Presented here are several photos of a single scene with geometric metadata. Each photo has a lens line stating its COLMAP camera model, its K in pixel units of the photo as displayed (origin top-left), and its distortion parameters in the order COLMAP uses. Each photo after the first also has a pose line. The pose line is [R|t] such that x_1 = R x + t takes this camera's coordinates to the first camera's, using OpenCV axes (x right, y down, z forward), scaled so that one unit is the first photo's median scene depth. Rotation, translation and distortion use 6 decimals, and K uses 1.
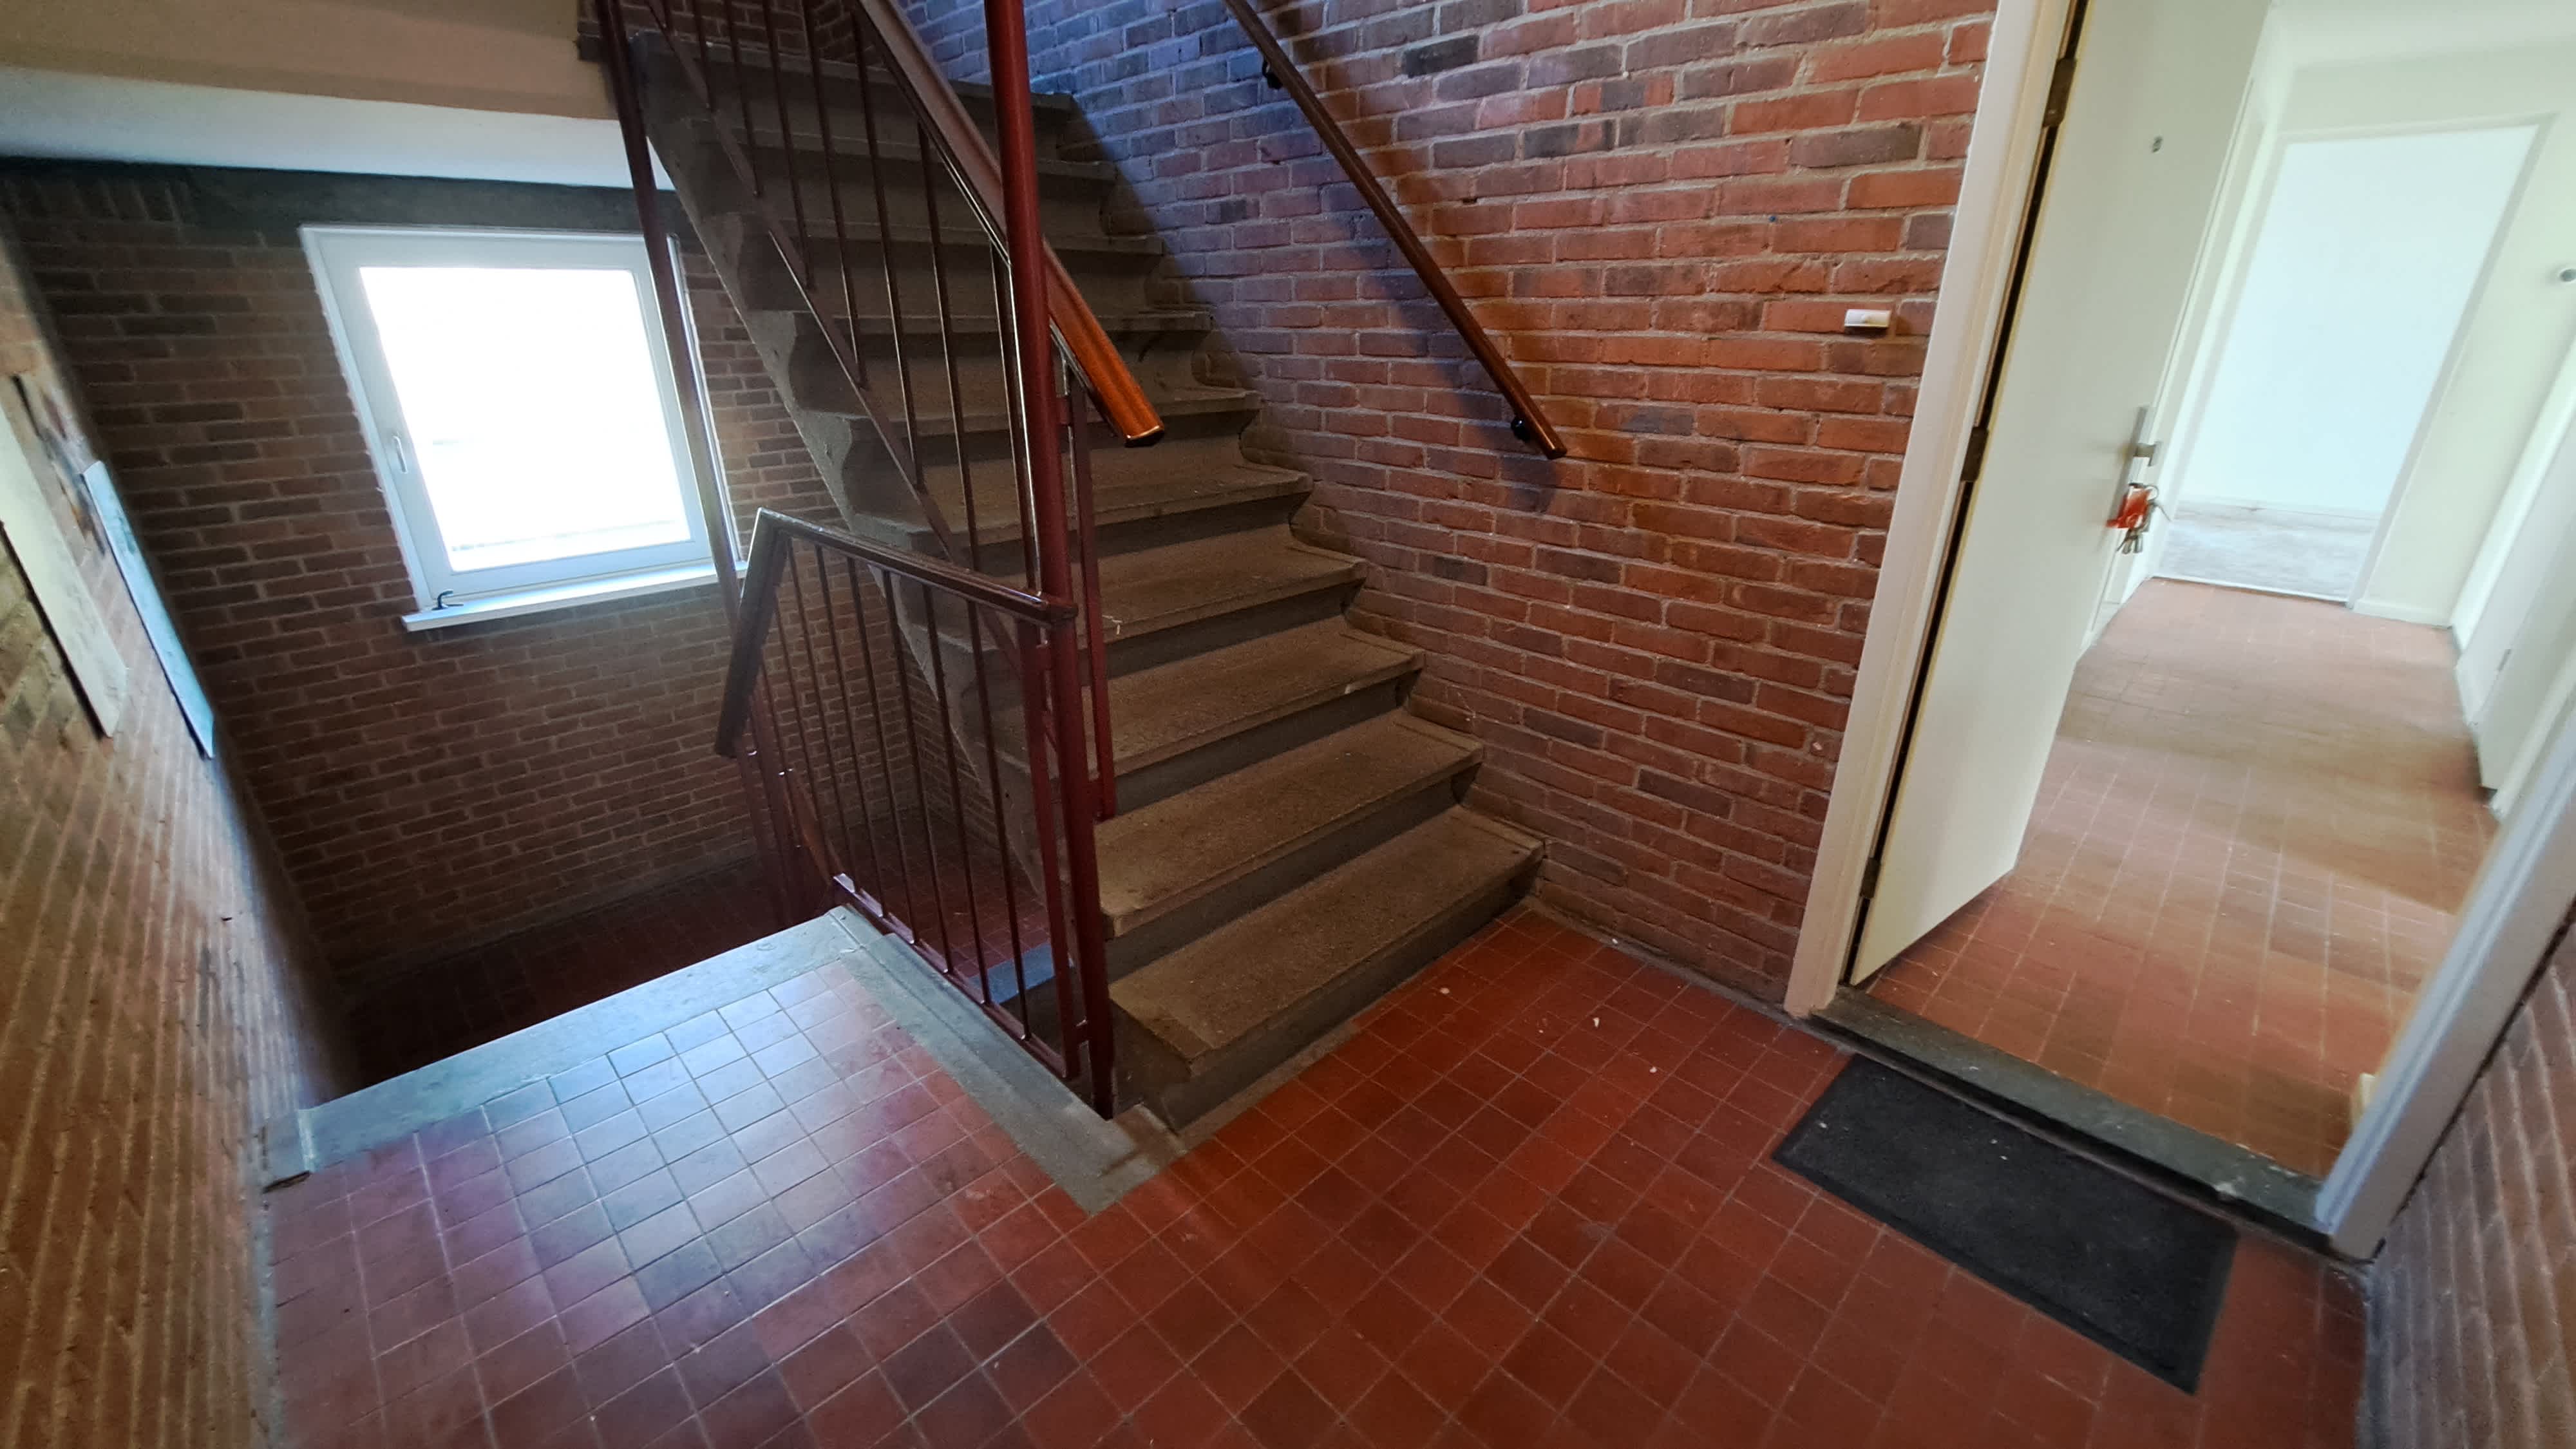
lens RADIAL K [[1007.4, 0, 1290.5], [0, 1007.4, 741.3], [0, 0, 1]] dist [-0.017958, 0.000166]
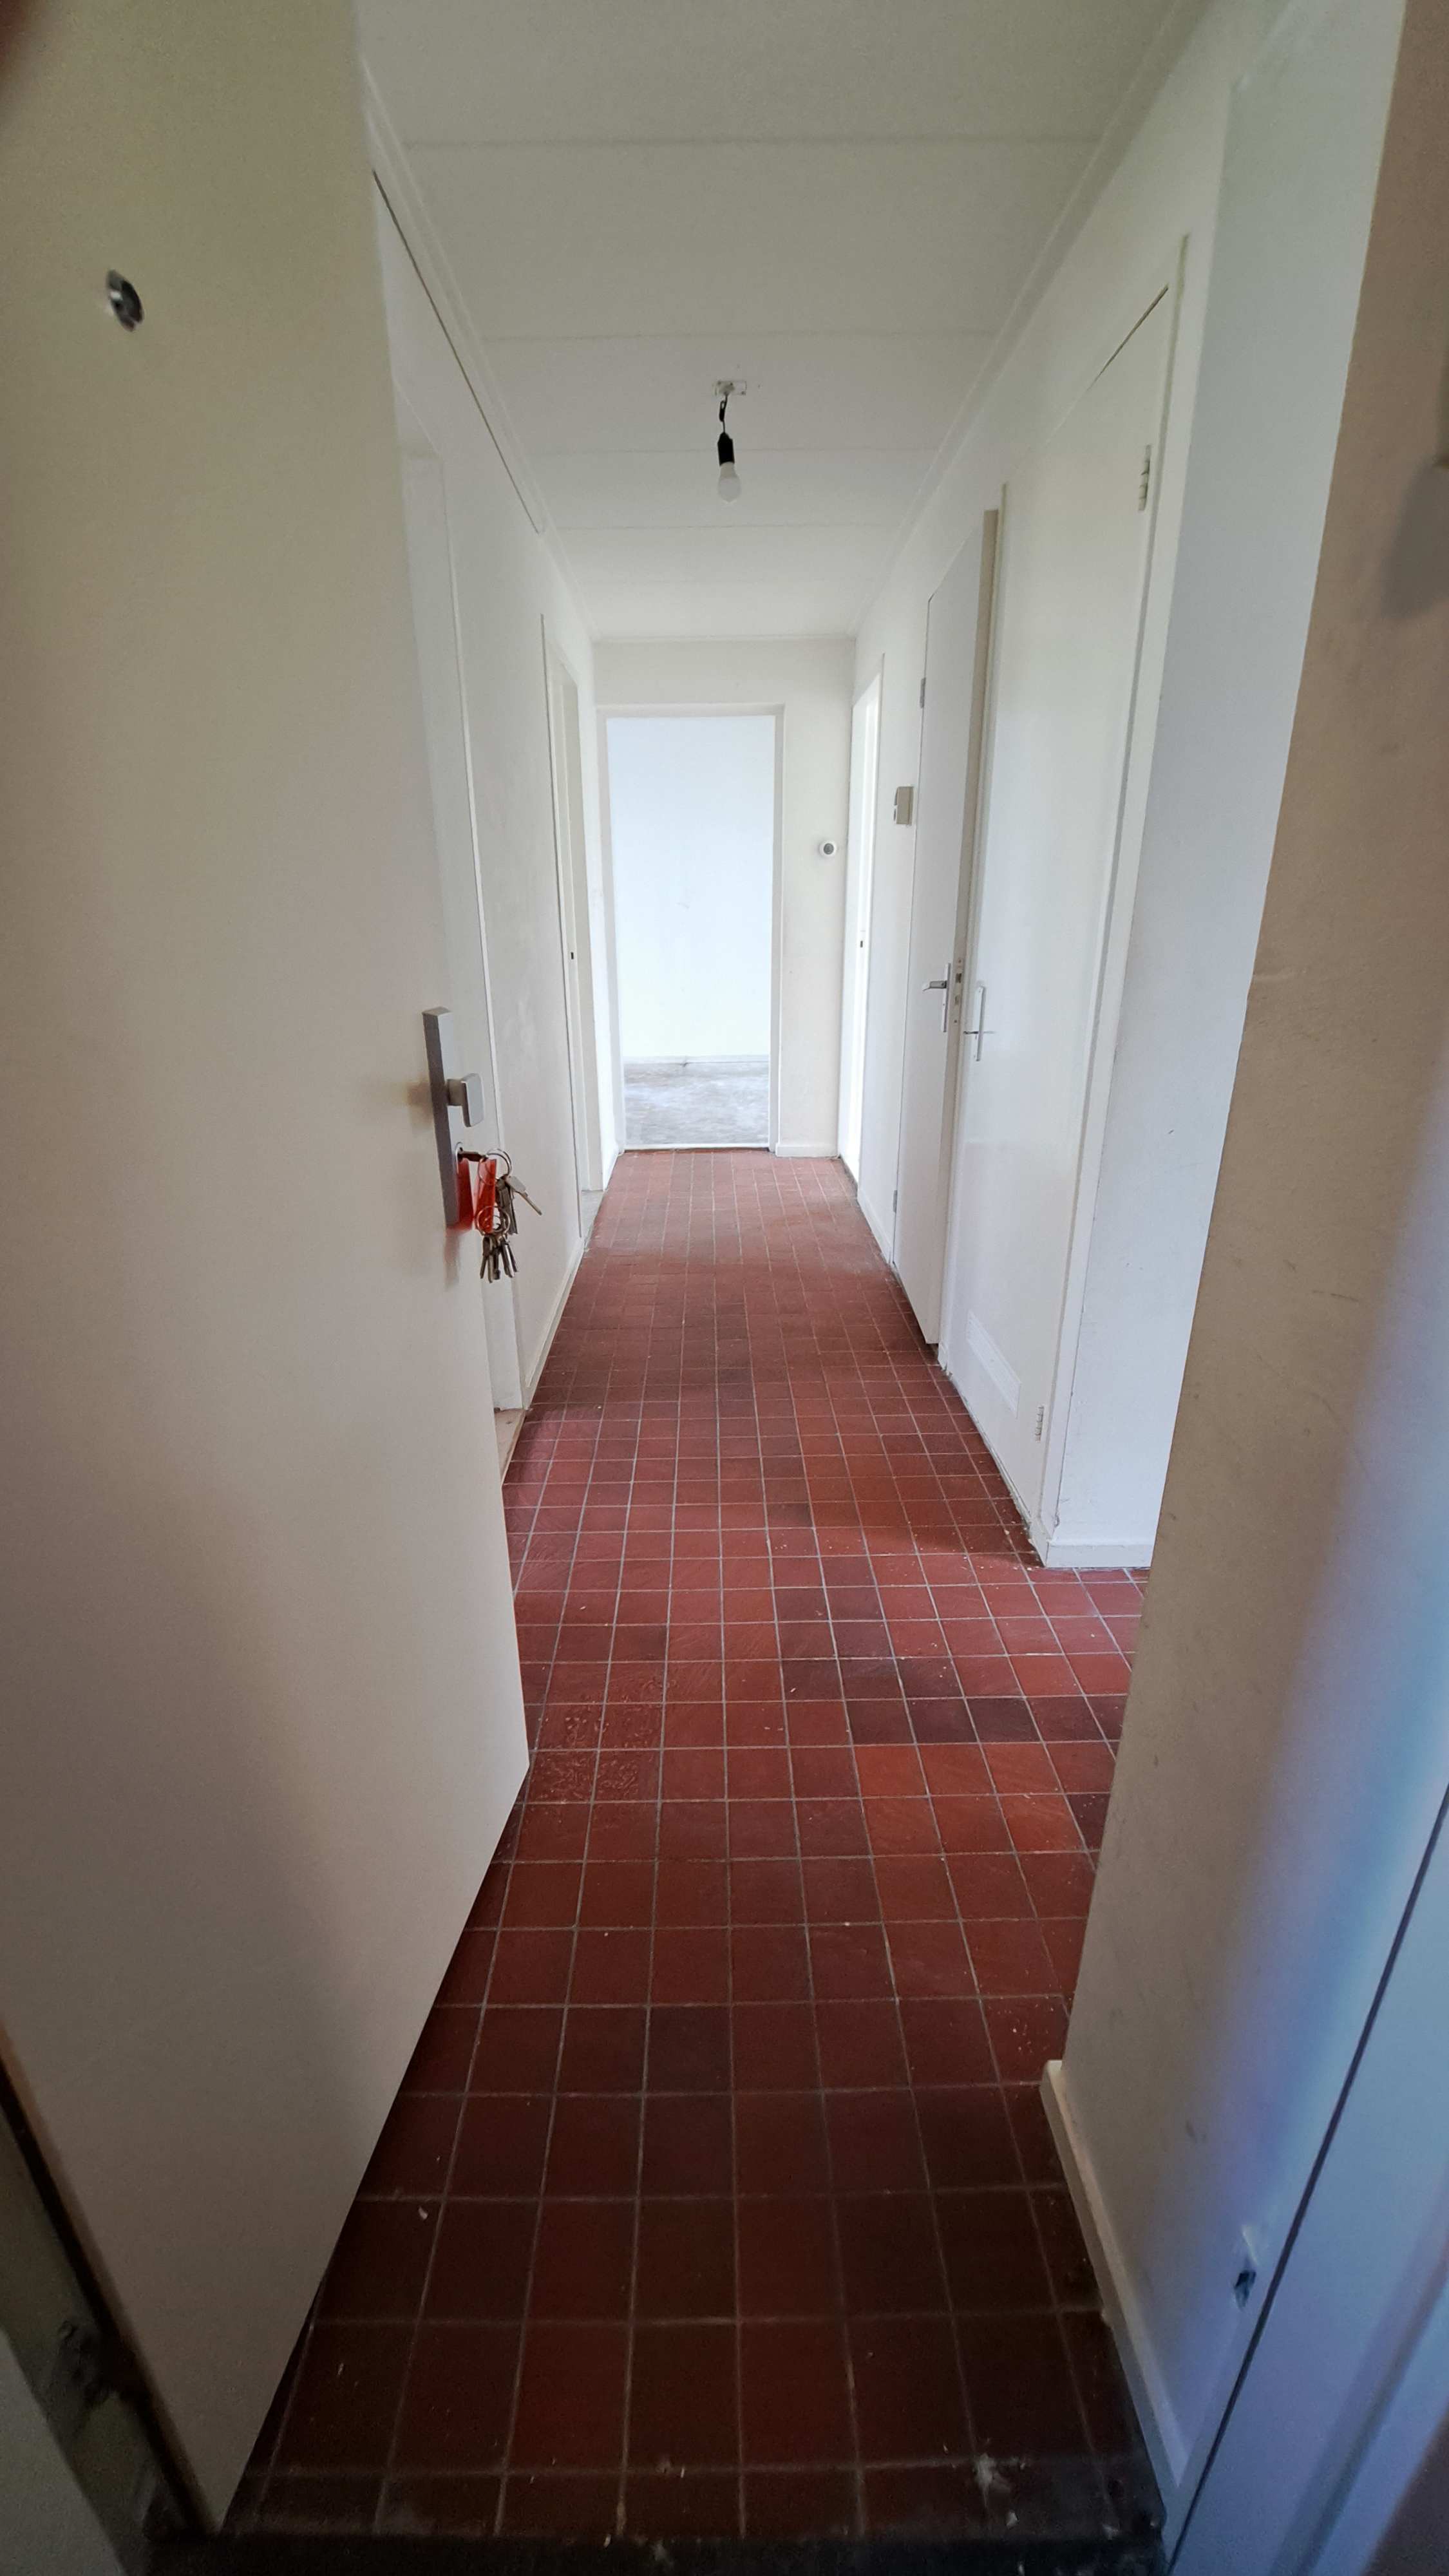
lens RADIAL K [[1007.4, 0, 728.9], [0, 1007.4, 1286.5], [0, 0, 1]] dist [-0.017958, 0.000166]
pose [[0.694594, -0.254836, 0.672754, 0.275851], [0.282679, 0.956620, 0.070507, -0.092119], [-0.661538, 0.141200, 0.736499, 0.254068]]
